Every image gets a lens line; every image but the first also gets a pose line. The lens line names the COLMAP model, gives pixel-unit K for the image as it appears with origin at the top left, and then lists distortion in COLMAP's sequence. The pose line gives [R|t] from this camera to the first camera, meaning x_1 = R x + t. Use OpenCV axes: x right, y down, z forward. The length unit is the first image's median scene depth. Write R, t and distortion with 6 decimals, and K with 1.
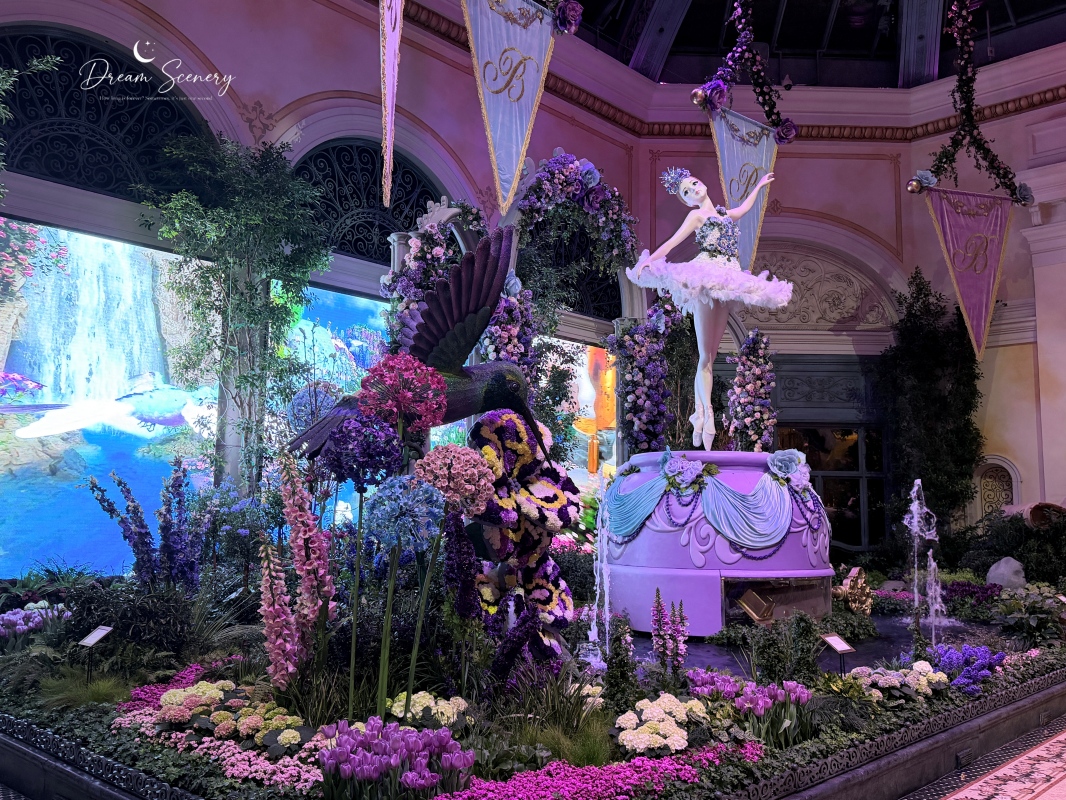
lens RADIAL K [[937.6, 0, 535.1], [0, 937.6, 403.2], [0, 0, 1]] dist [0.157386, -0.308155]
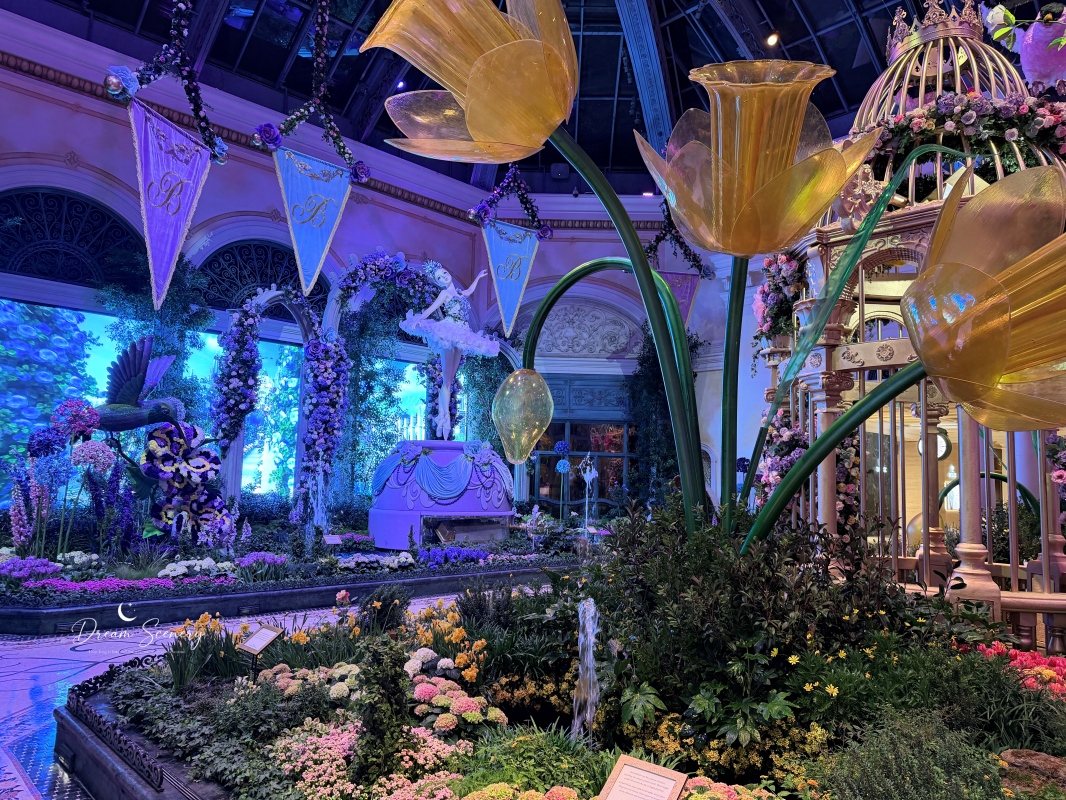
lens RADIAL K [[748.5, 0, 535.0], [0, 748.5, 404.9], [0, 0, 1]] dist [0.072836, -0.103069]
pose [[0.998569, 0.013423, -0.051775, 0.401807], [-0.012636, 0.999800, 0.015488, -0.031589], [0.051972, -0.014812, 0.998539, -0.277209]]
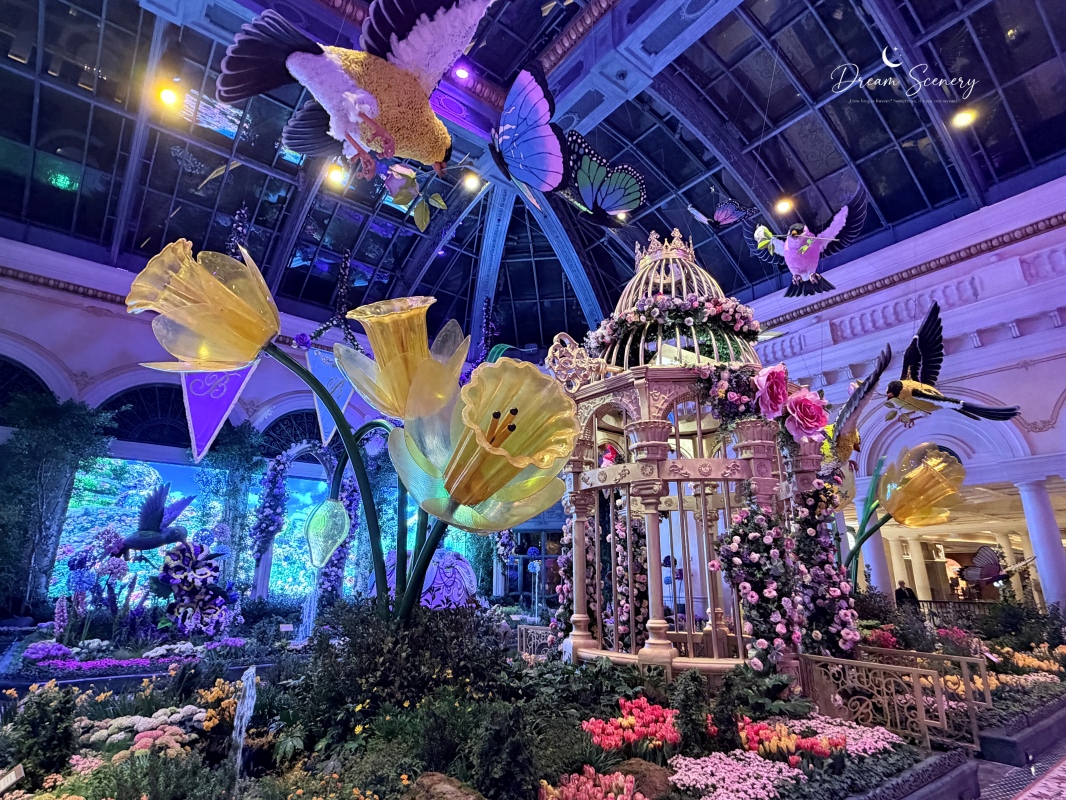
lens RADIAL K [[570.0, 0, 533.1], [0, 570.0, 401.5], [0, 0, 1]] dist [-0.001449, 0.001549]
pose [[0.989459, -0.048882, -0.136316, 0.620782], [0.023021, 0.982433, -0.185192, -0.033616], [0.142974, 0.180102, 0.973202, -0.298656]]
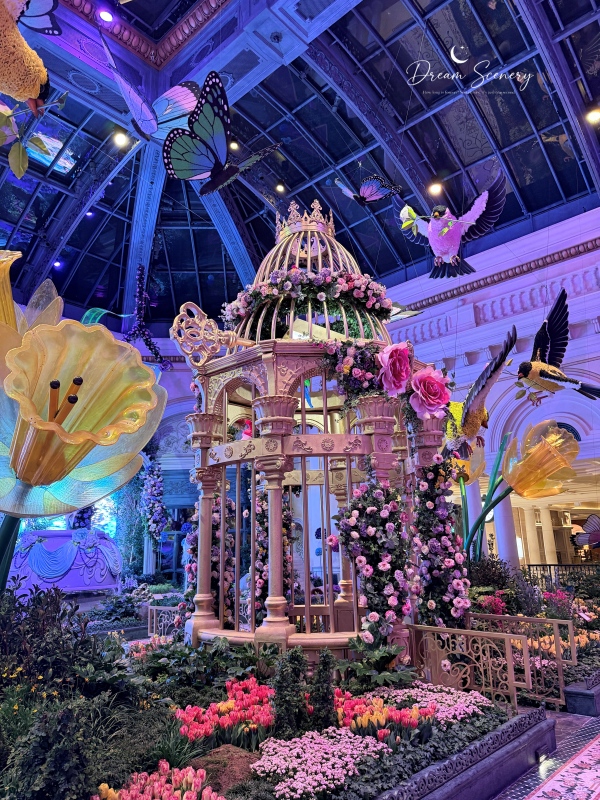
lens RADIAL K [[563.8, 0, 298.7], [0, 563.8, 400.6], [0, 0, 1]] dist [0.073343, -0.097488]
pose [[0.999131, -0.031745, 0.026998, 0.660288], [0.035210, 0.989609, -0.139409, -0.034495], [-0.022292, 0.140239, 0.989867, -0.276121]]
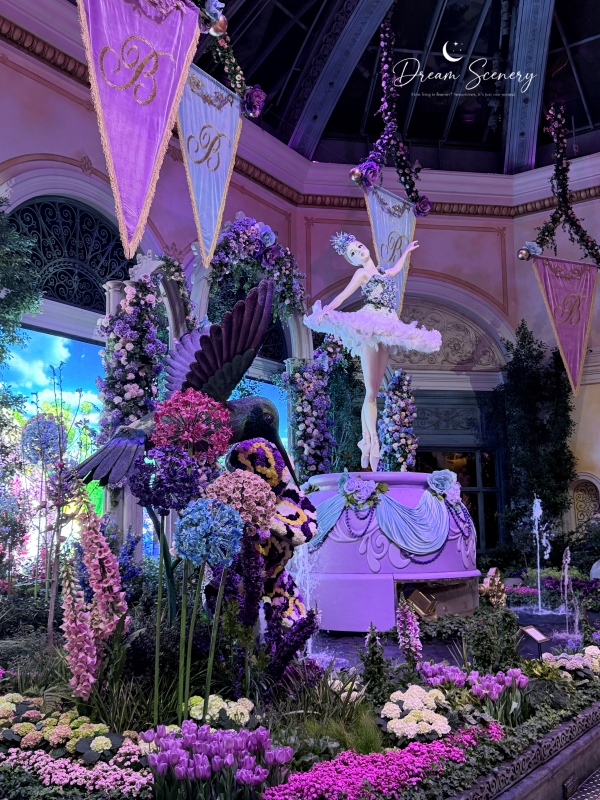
lens RADIAL K [[810.0, 0, 300.7], [0, 810.0, 398.7], [0, 0, 1]] dist [0.170424, -0.352661]
pose [[0.987932, 0.001820, 0.154881, -0.064395], [0.004258, 0.999234, -0.038906, -0.001463], [-0.154833, 0.039096, 0.987167, 0.008542]]
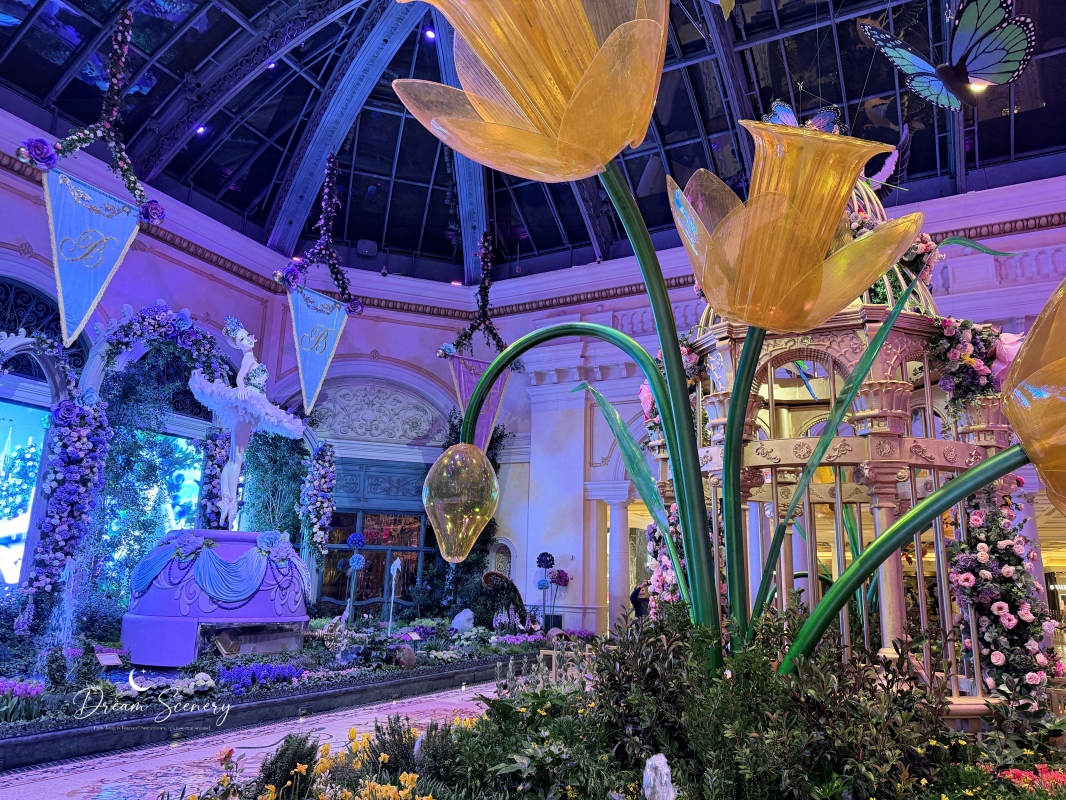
lens RADIAL K [[751.2, 0, 537.2], [0, 751.2, 405.0], [0, 0, 1]] dist [0.073343, -0.097488]
pose [[0.961387, 0.081115, 0.262974, 0.305166], [-0.051966, 0.991892, -0.115973, -0.024098], [-0.270249, 0.097829, 0.957807, -0.196019]]
